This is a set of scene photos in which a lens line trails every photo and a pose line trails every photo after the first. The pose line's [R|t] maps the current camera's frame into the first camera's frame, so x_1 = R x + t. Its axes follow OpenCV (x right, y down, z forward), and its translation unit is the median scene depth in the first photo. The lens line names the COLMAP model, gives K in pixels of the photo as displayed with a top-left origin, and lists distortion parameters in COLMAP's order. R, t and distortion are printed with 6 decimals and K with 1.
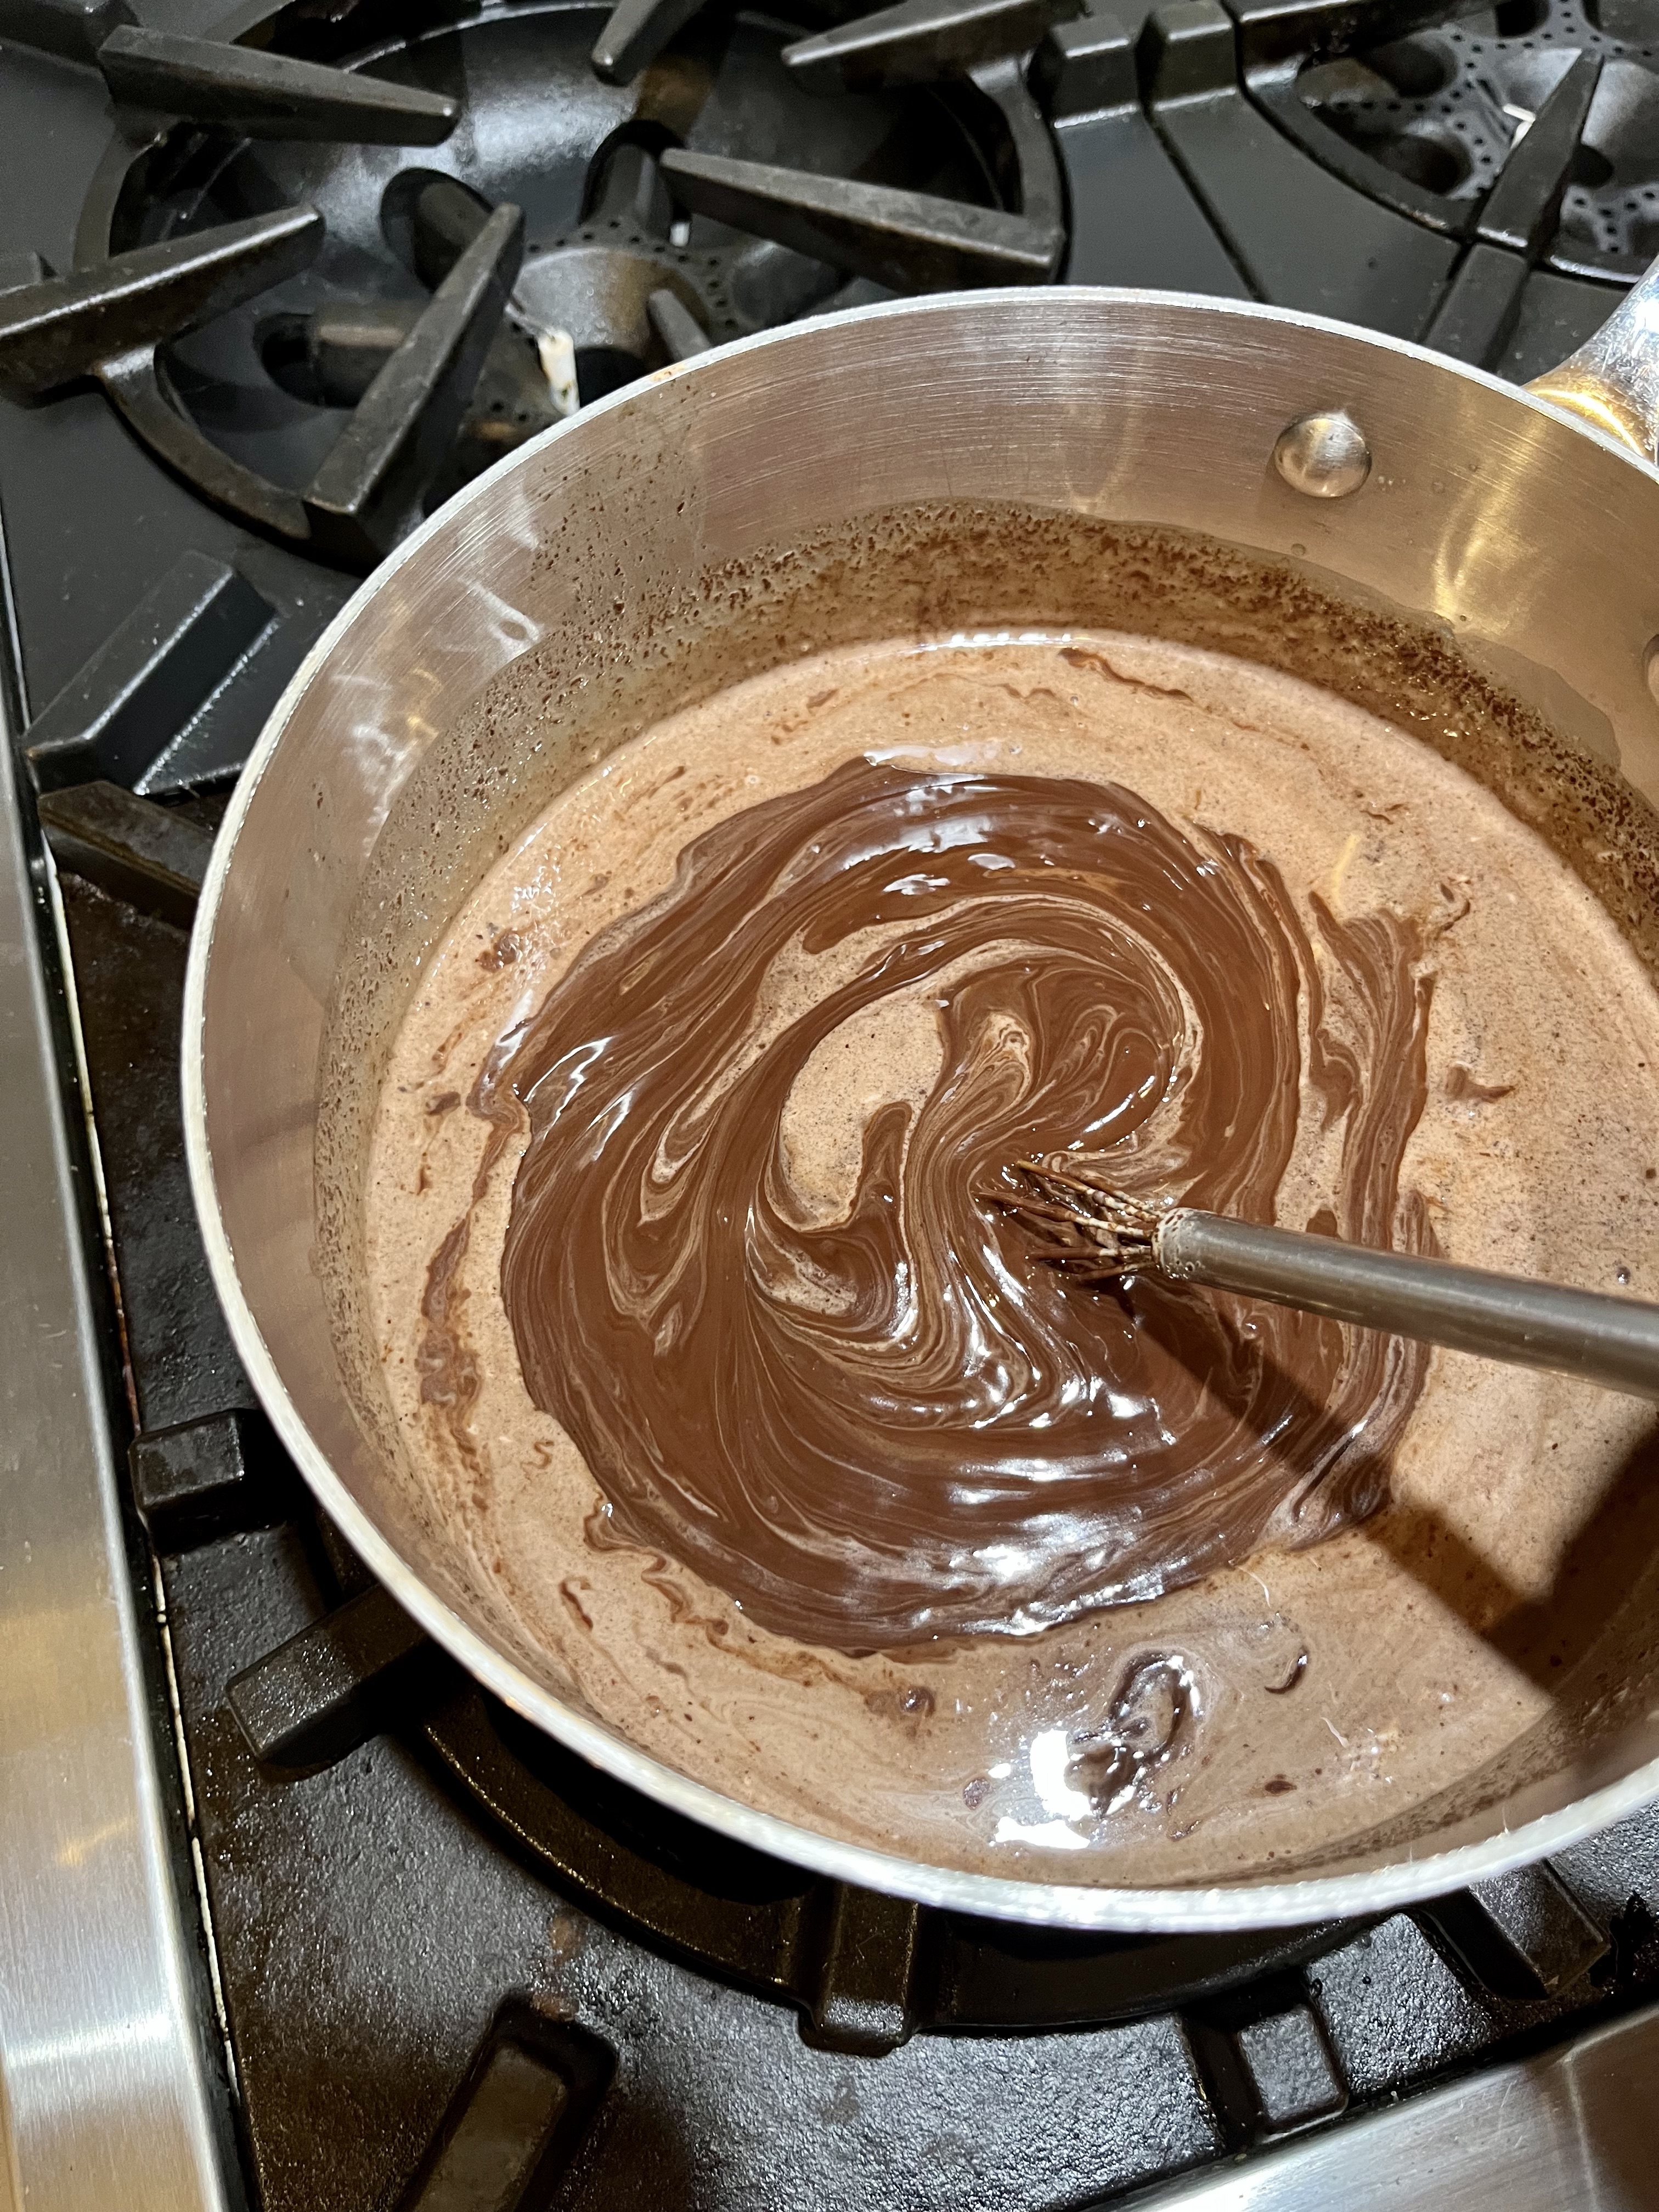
lens RADIAL K [[1714.2, 0, 829.5], [0, 1714.2, 1106.0], [0, 0, 1]] dist [0.088124, -0.160901]
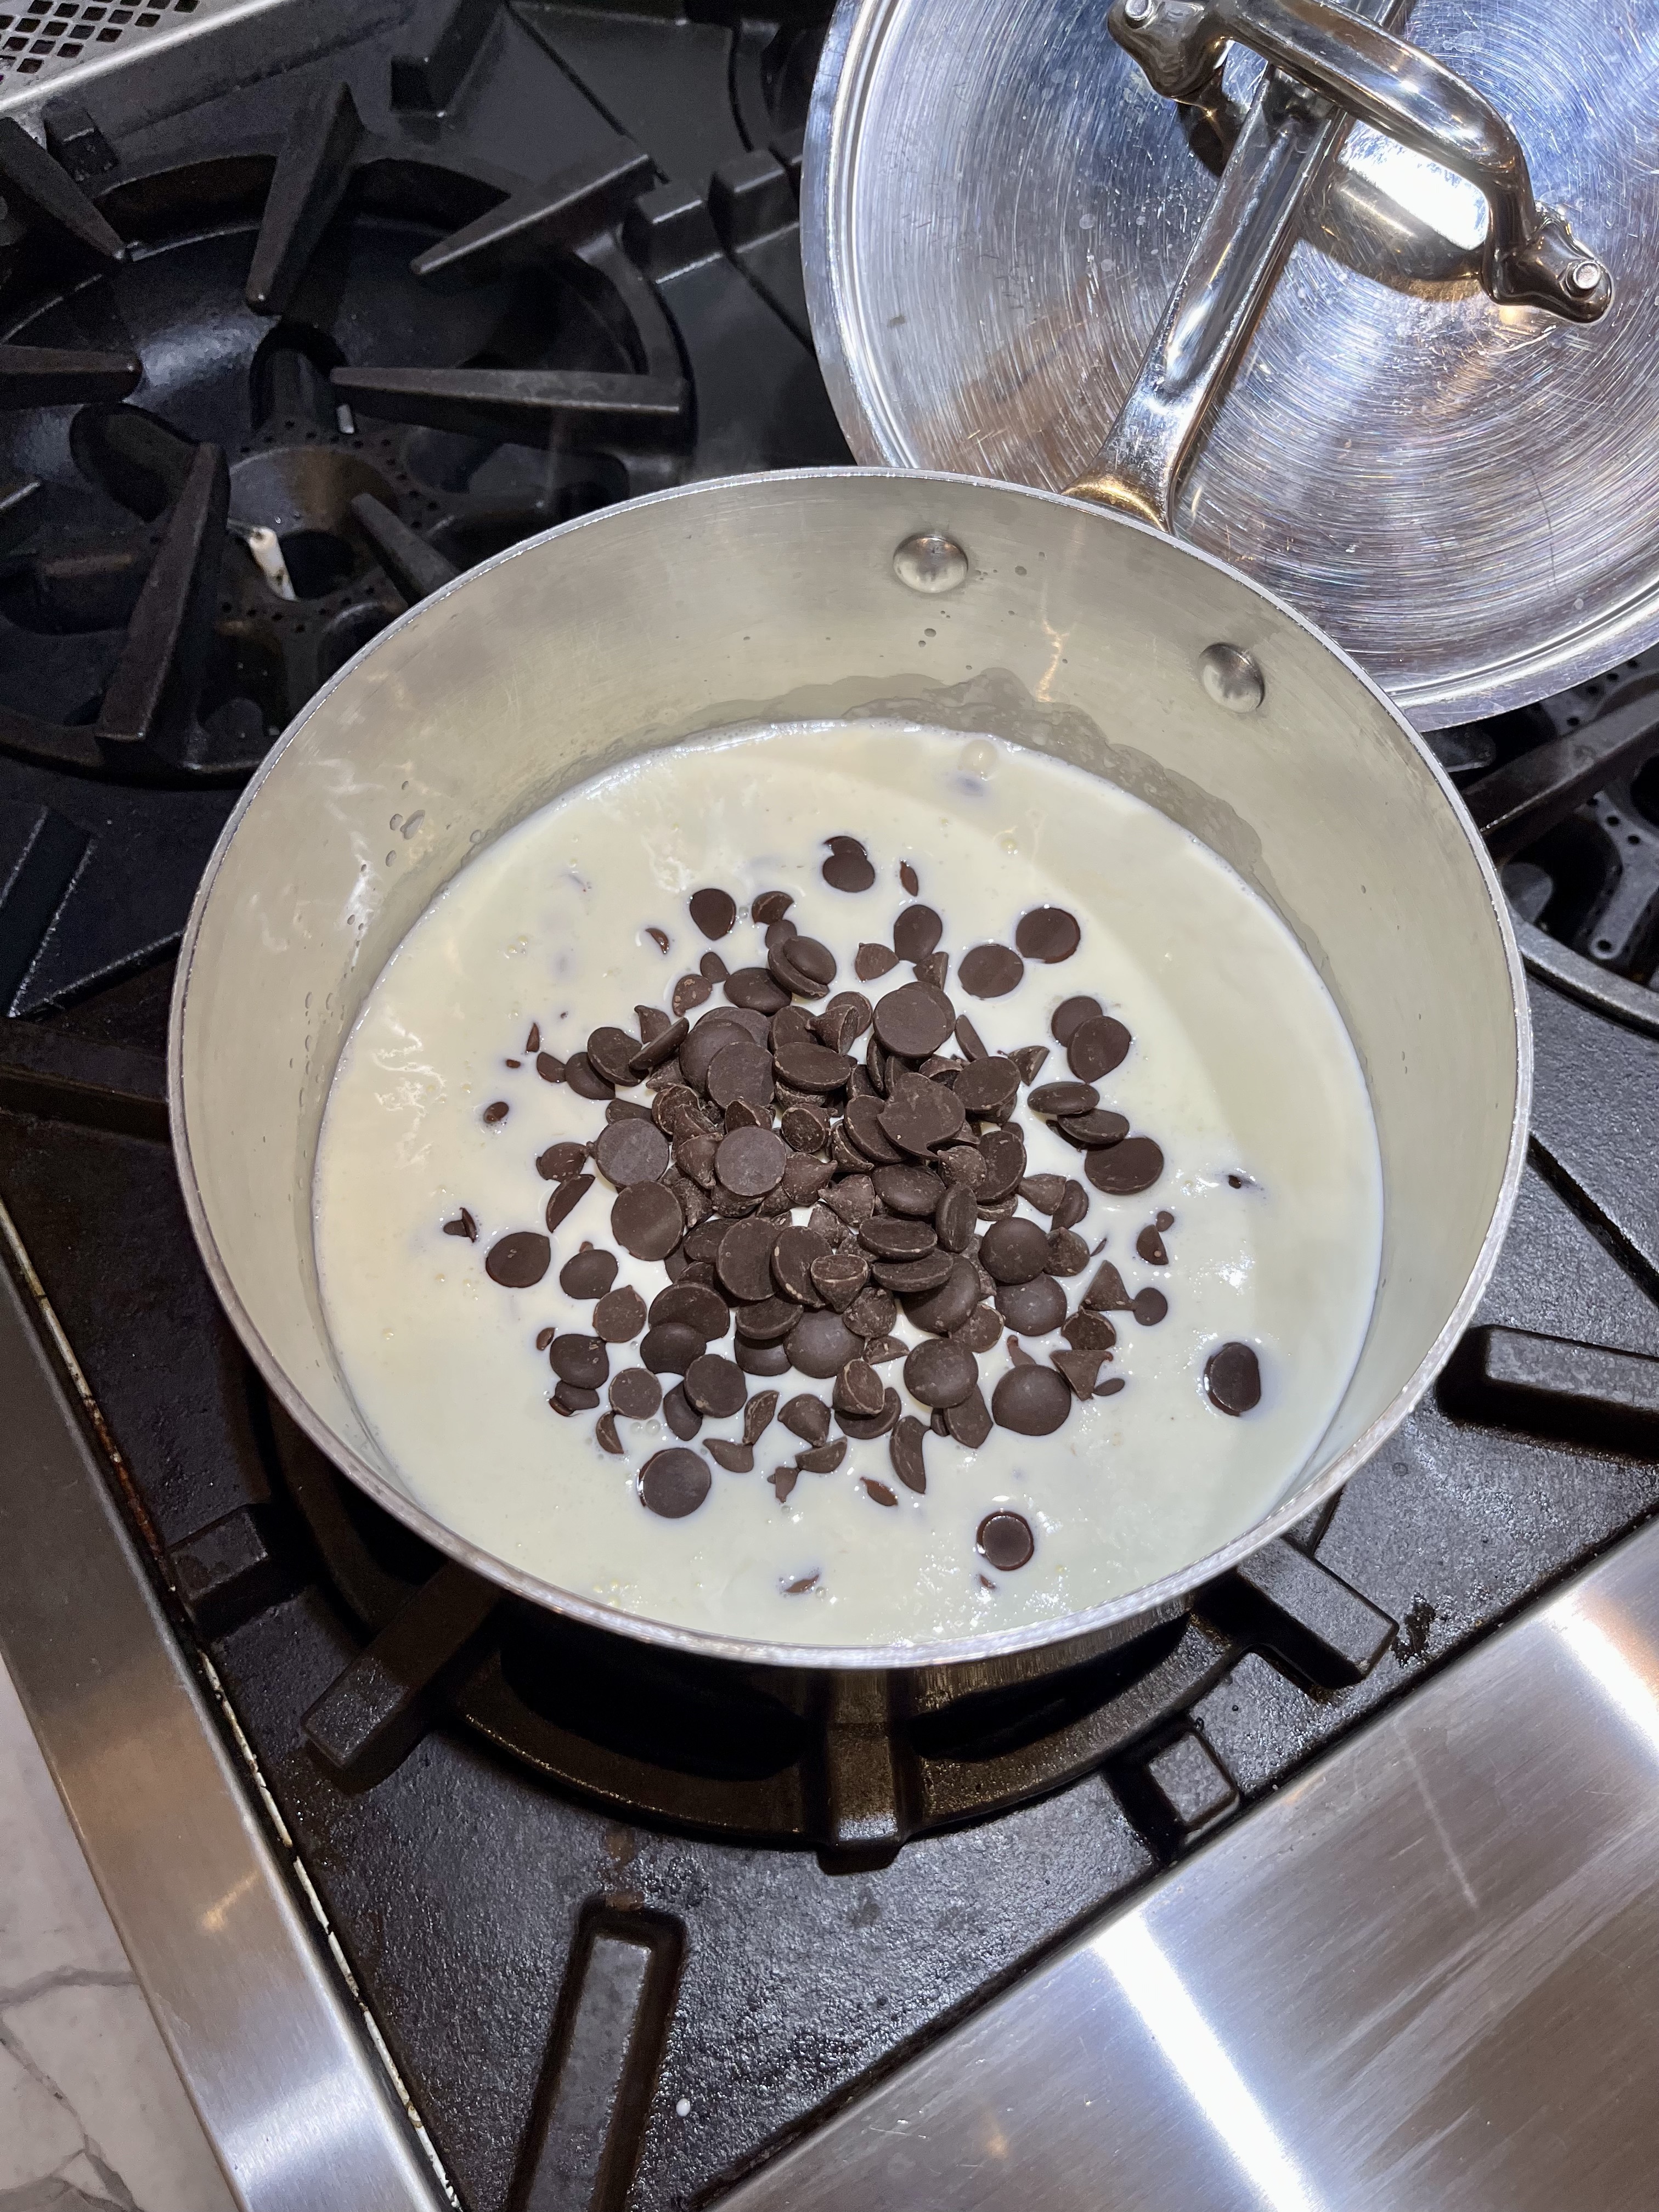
lens RADIAL K [[1718.0, 0, 819.9], [0, 1718.0, 1113.5], [0, 0, 1]] dist [0.039763, -0.085566]
pose [[0.967409, -0.225857, 0.114496, -0.026176], [0.226673, 0.973952, 0.006010, -0.004243], [-0.112871, 0.020139, 0.993406, -0.177851]]
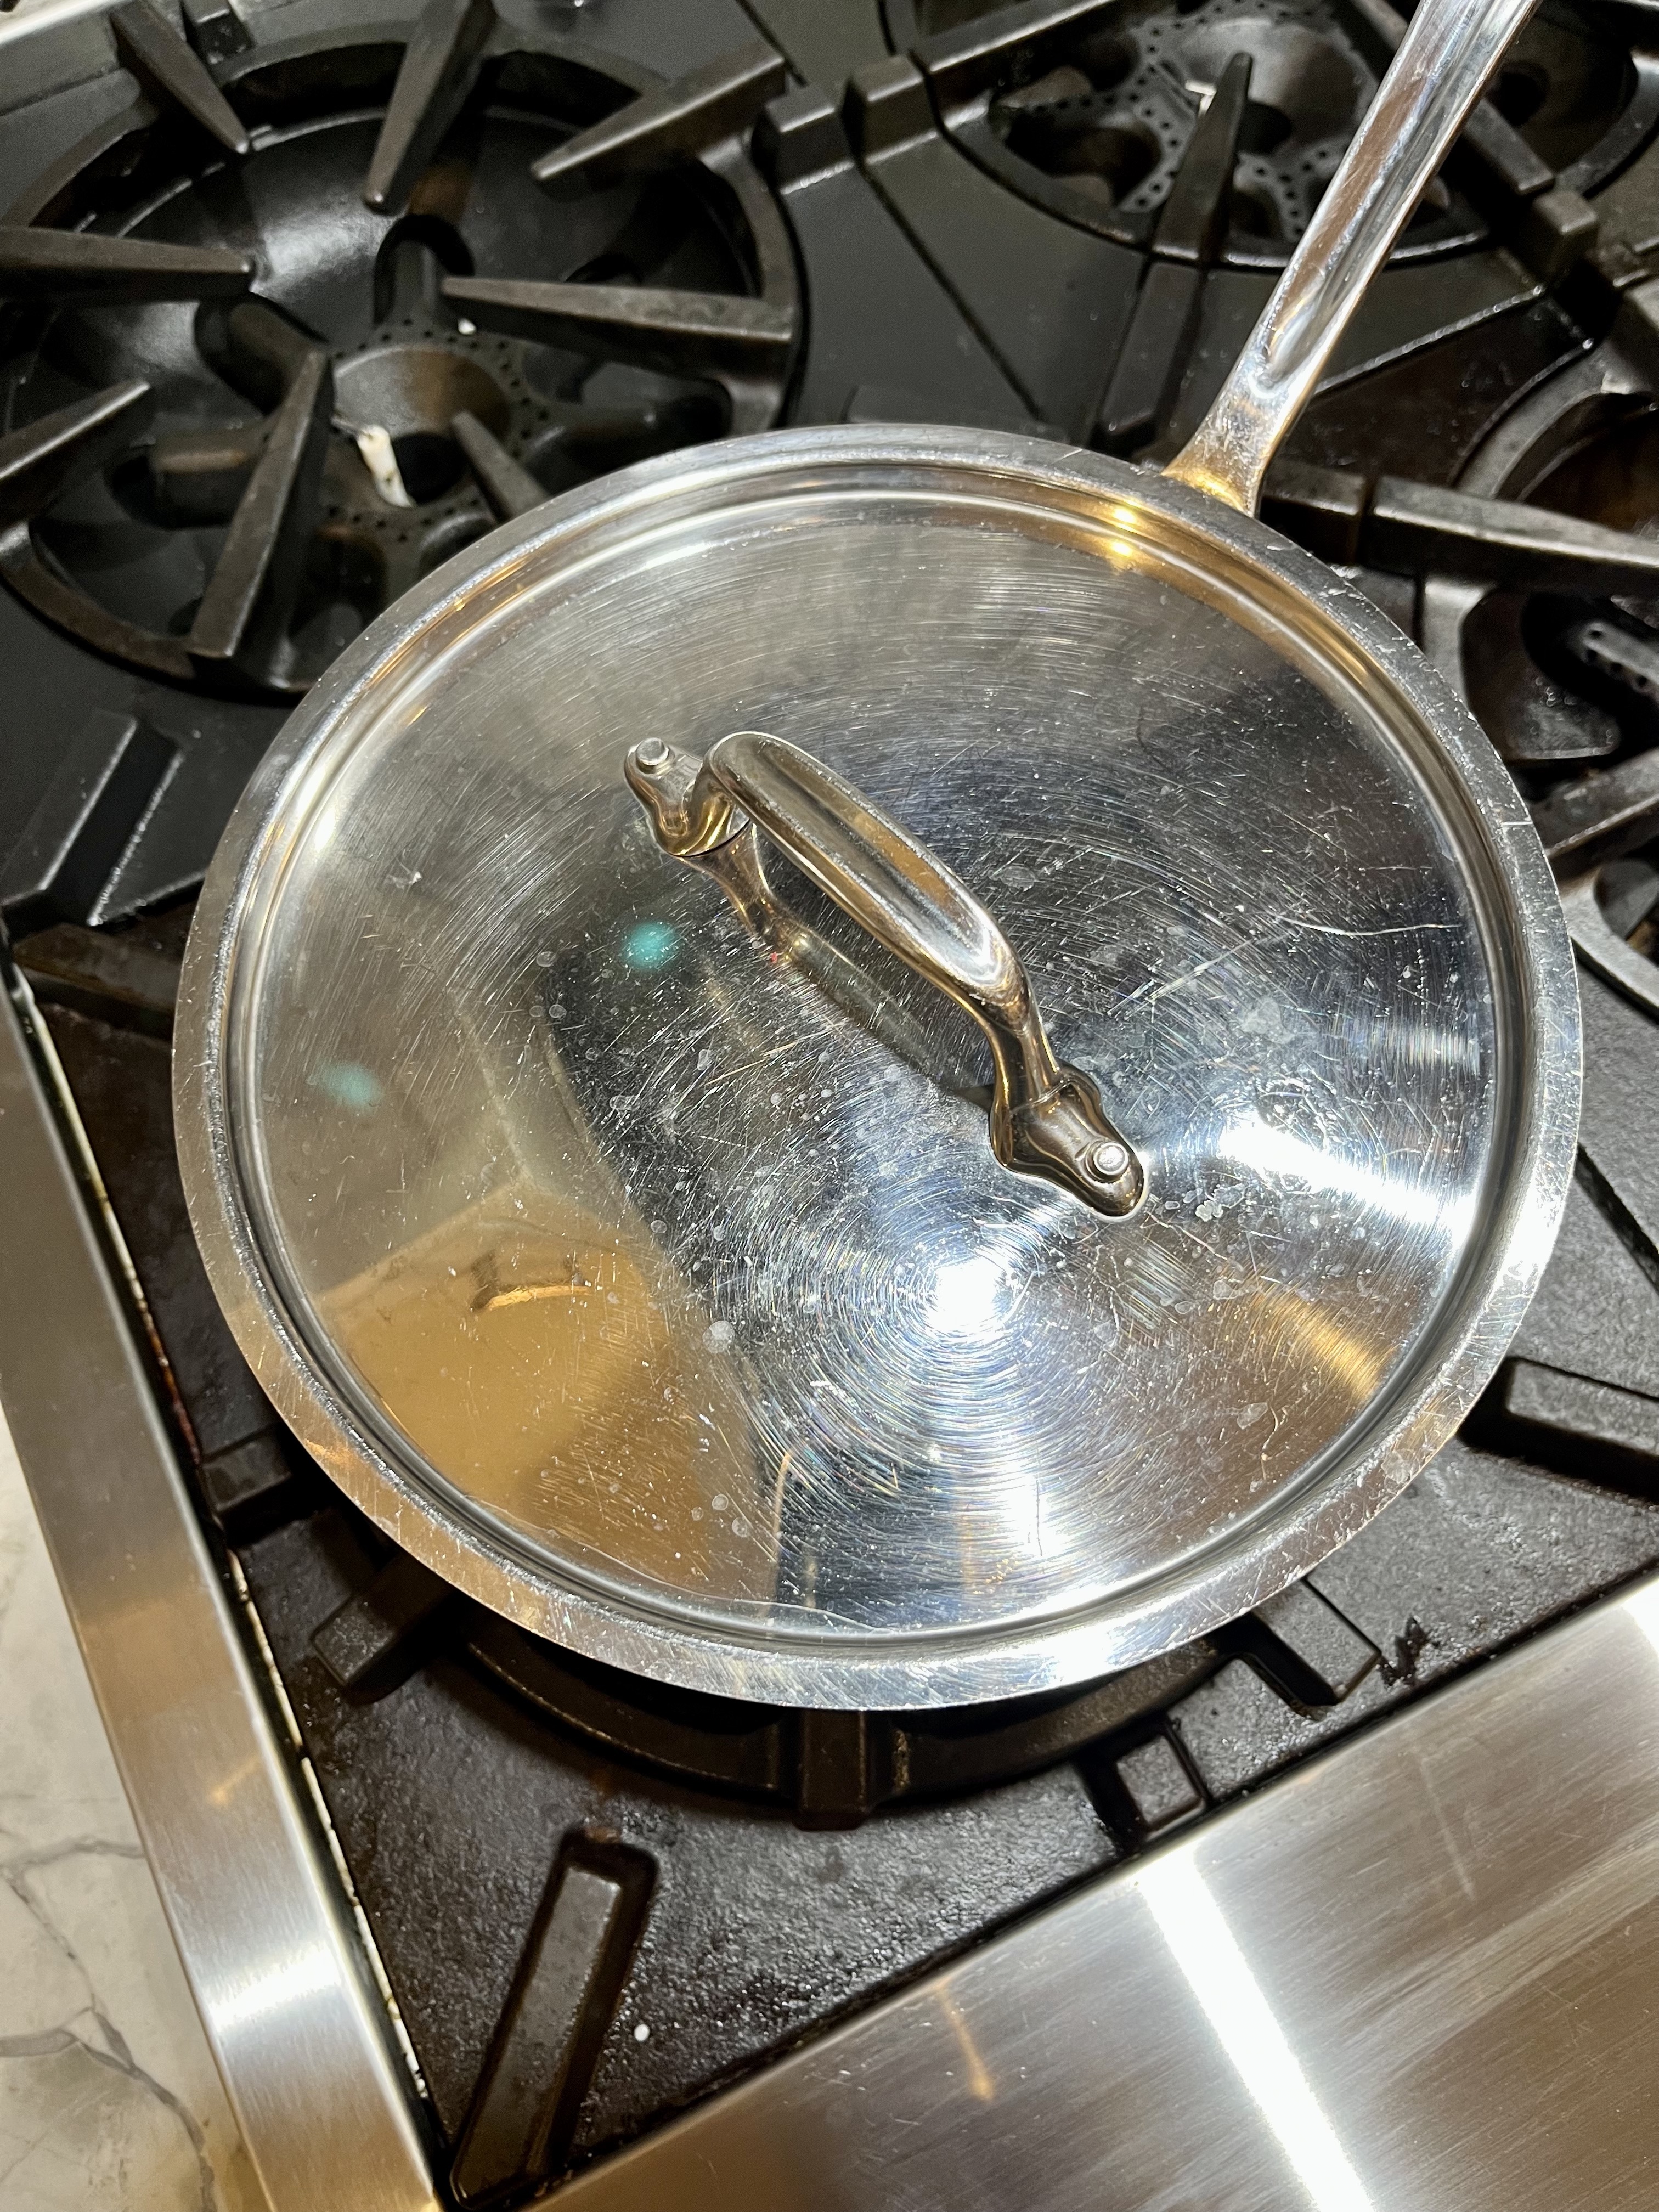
lens RADIAL K [[1718.0, 0, 819.9], [0, 1718.0, 1113.5], [0, 0, 1]] dist [0.039763, -0.085566]
pose [[0.987326, -0.156472, 0.026517, 0.036155], [0.154458, 0.985796, 0.065943, -0.051824], [-0.036459, -0.061012, 0.997471, -0.184698]]
